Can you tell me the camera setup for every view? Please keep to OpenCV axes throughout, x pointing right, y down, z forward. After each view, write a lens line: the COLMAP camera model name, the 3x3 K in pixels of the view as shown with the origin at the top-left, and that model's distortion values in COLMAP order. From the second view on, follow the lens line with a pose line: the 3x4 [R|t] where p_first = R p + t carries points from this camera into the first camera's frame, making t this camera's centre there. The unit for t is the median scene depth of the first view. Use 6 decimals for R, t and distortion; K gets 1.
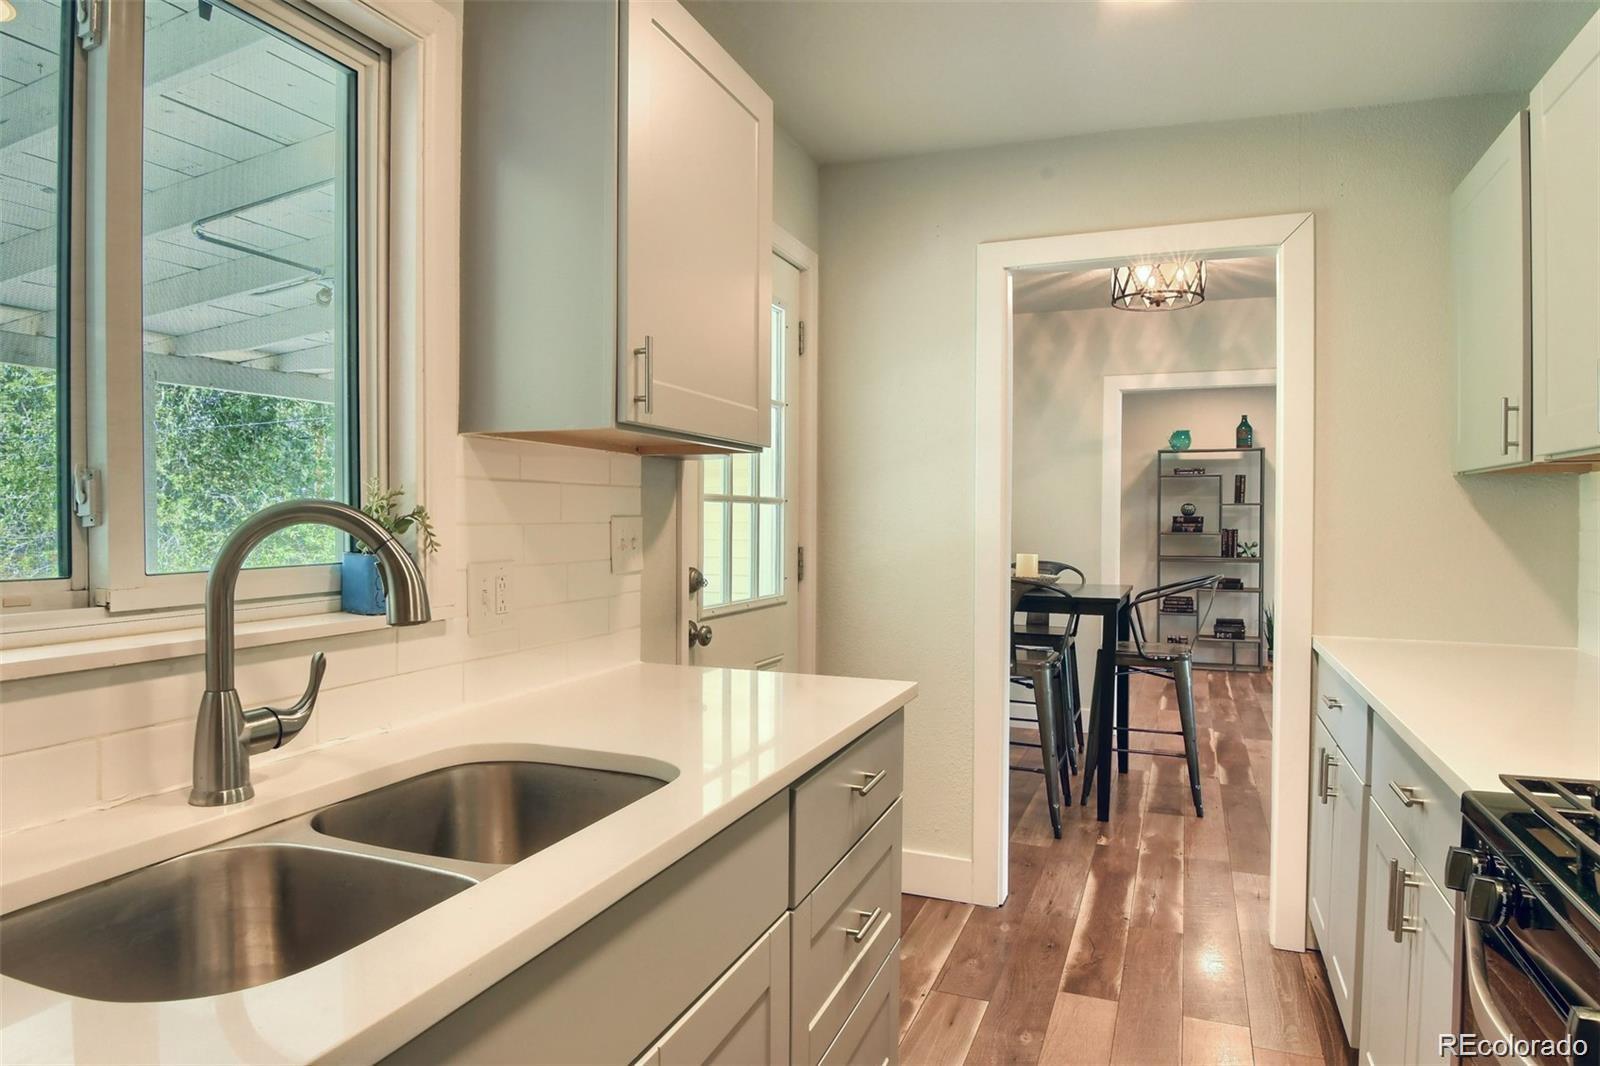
lens RADIAL K [[966.6, 0, 795.1], [0, 966.6, 535.9], [0, 0, 1]] dist [-0.022634, -0.016790]
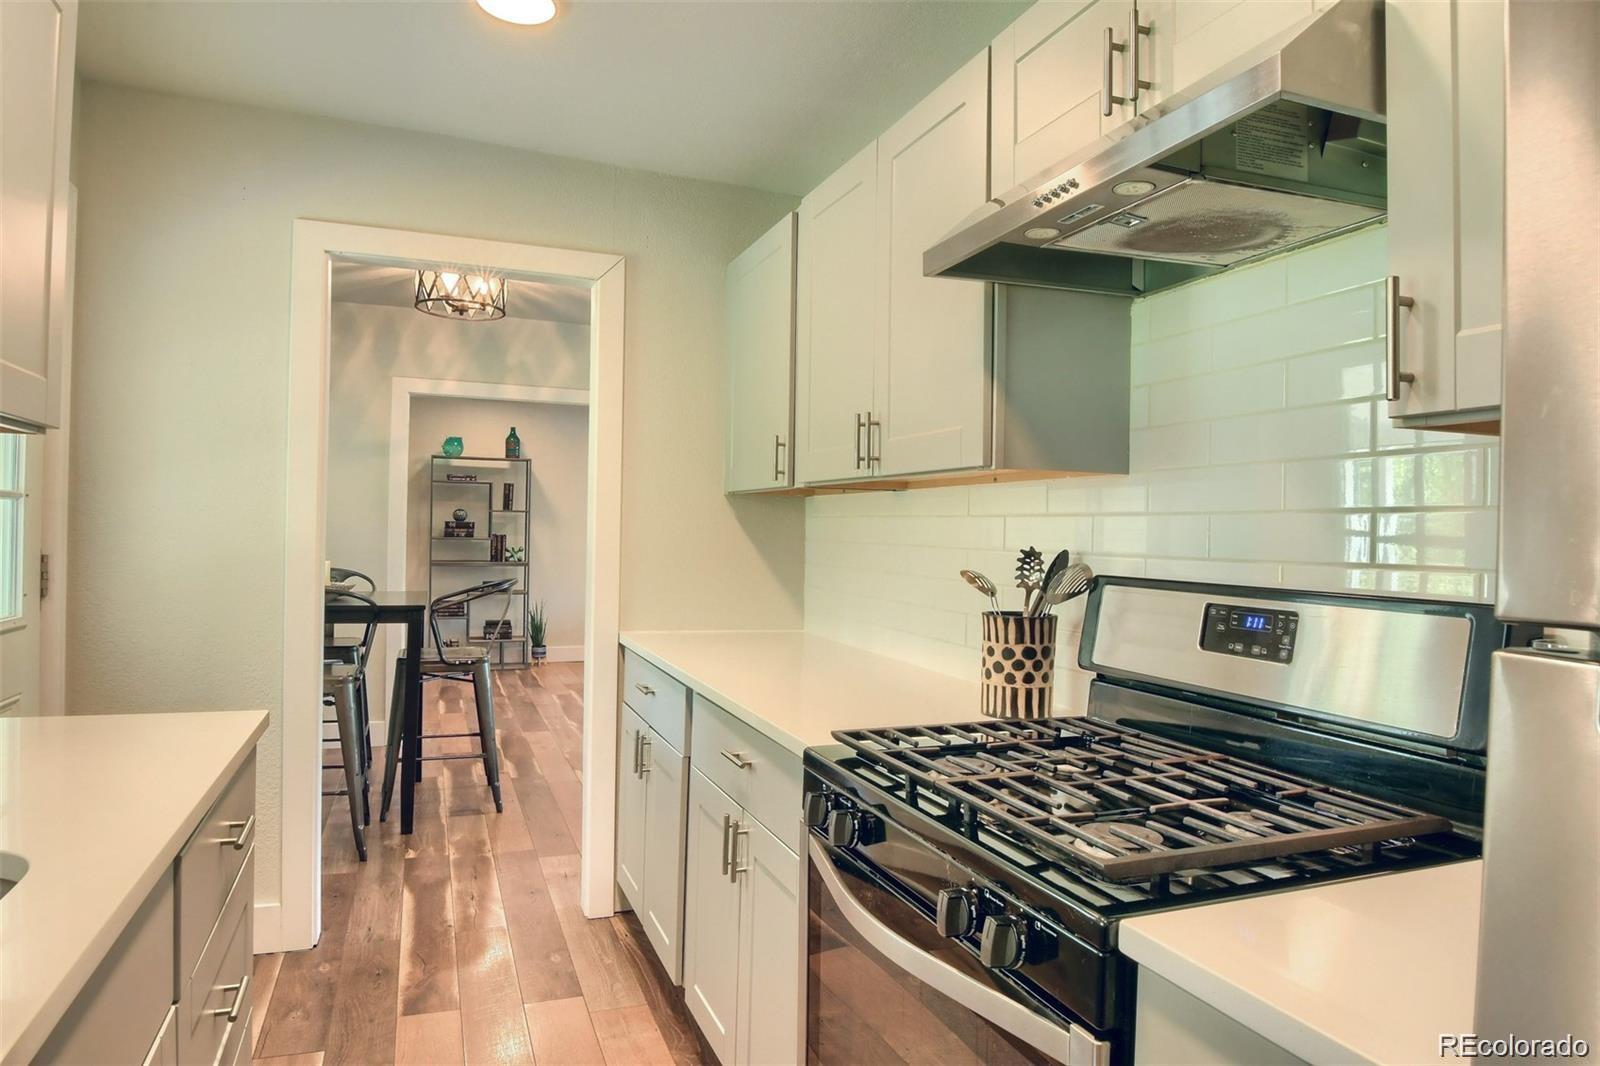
lens RADIAL K [[966.6, 0, 795.1], [0, 966.6, 535.9], [0, 0, 1]] dist [-0.022634, -0.016790]
pose [[0.734639, 0.008677, 0.678403, -0.056582], [-0.005905, 0.999962, -0.006396, -0.001937], [-0.678432, 0.000693, 0.734663, 0.018854]]
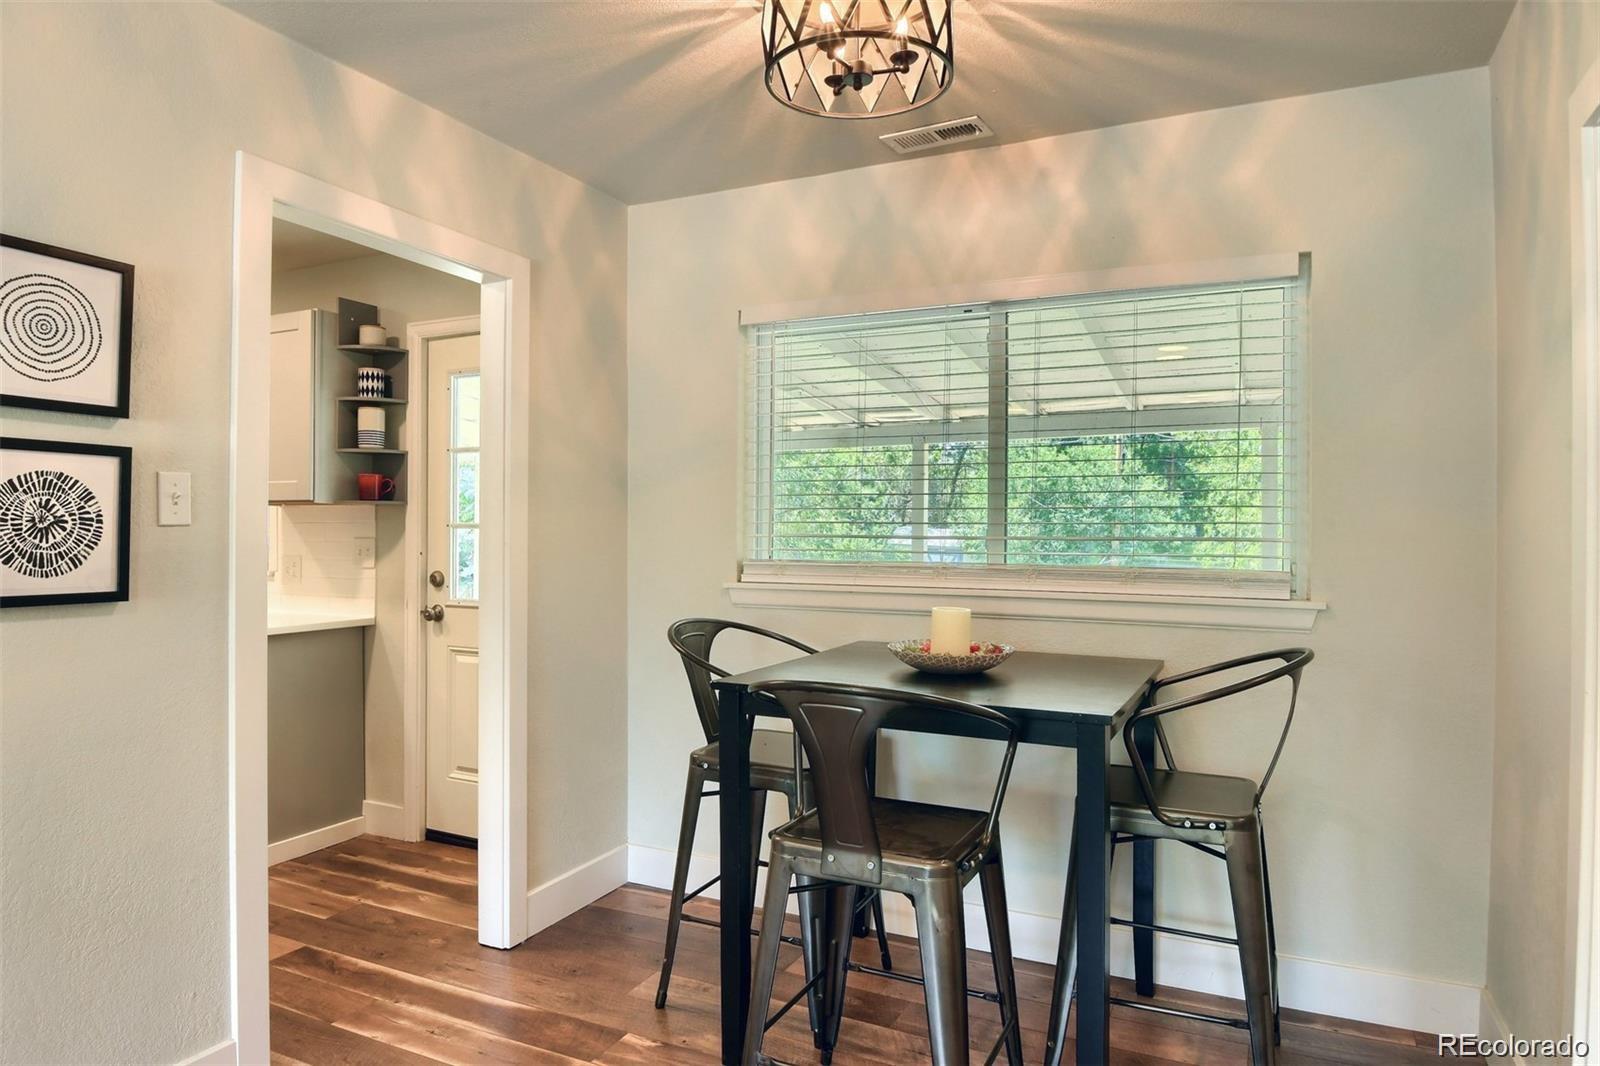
lens RADIAL K [[966.6, 0, 795.1], [0, 966.6, 535.9], [0, 0, 1]] dist [-0.022634, -0.016790]
pose [[-0.072051, -0.004939, -0.997389, 0.927516], [-0.016124, 0.999863, -0.003787, -0.017817], [0.997271, 0.015809, -0.072121, 1.112983]]
